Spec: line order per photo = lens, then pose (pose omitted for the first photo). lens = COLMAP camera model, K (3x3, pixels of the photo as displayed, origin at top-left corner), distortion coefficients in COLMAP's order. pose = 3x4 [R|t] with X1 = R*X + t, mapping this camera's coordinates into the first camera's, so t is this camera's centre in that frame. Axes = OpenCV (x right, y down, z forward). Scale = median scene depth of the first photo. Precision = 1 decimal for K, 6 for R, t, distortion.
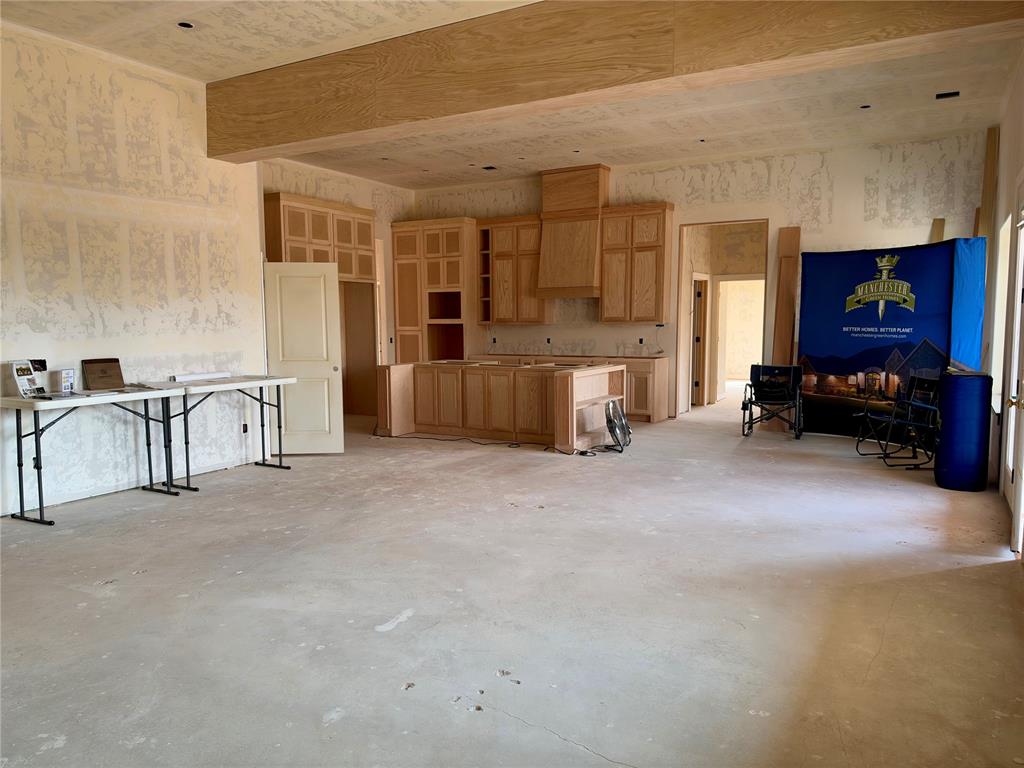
lens RADIAL K [[742.5, 0, 513.4], [0, 742.5, 389.7], [0, 0, 1]] dist [0.056396, -0.084190]
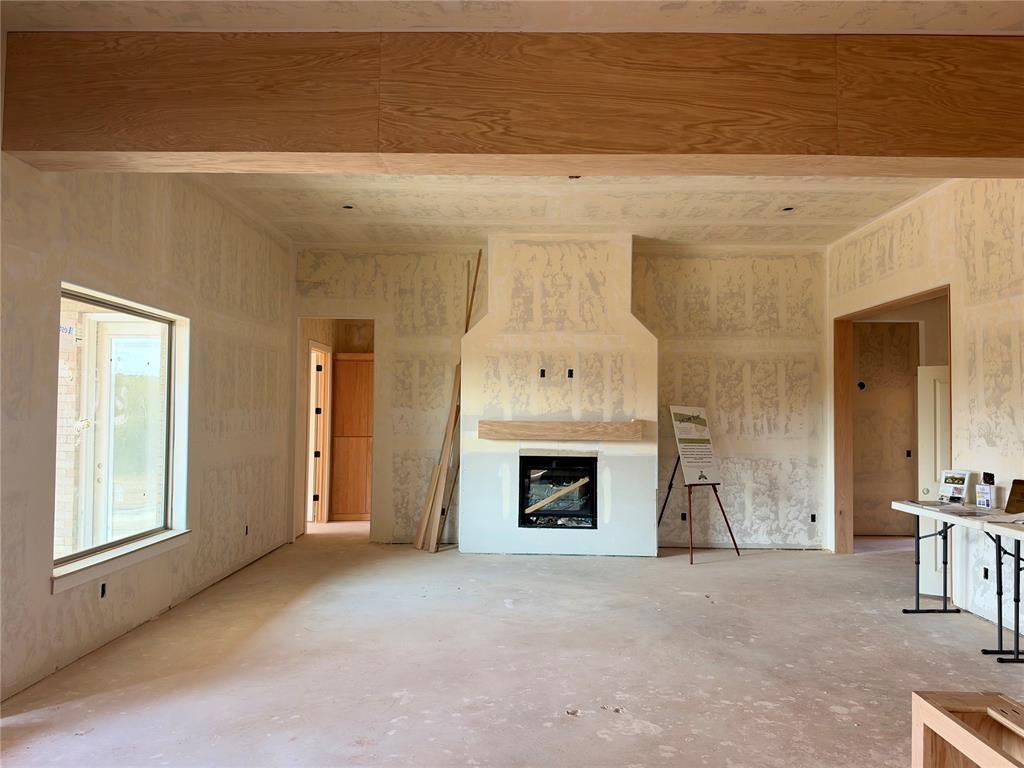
lens RADIAL K [[742.5, 0, 509.9], [0, 742.5, 387.8], [0, 0, 1]] dist [0.056396, -0.084190]
pose [[-0.875504, -0.017996, -0.482877, 0.446752], [-0.049241, 0.997427, 0.052108, -0.182832], [0.480696, 0.069398, -0.874137, 1.622152]]
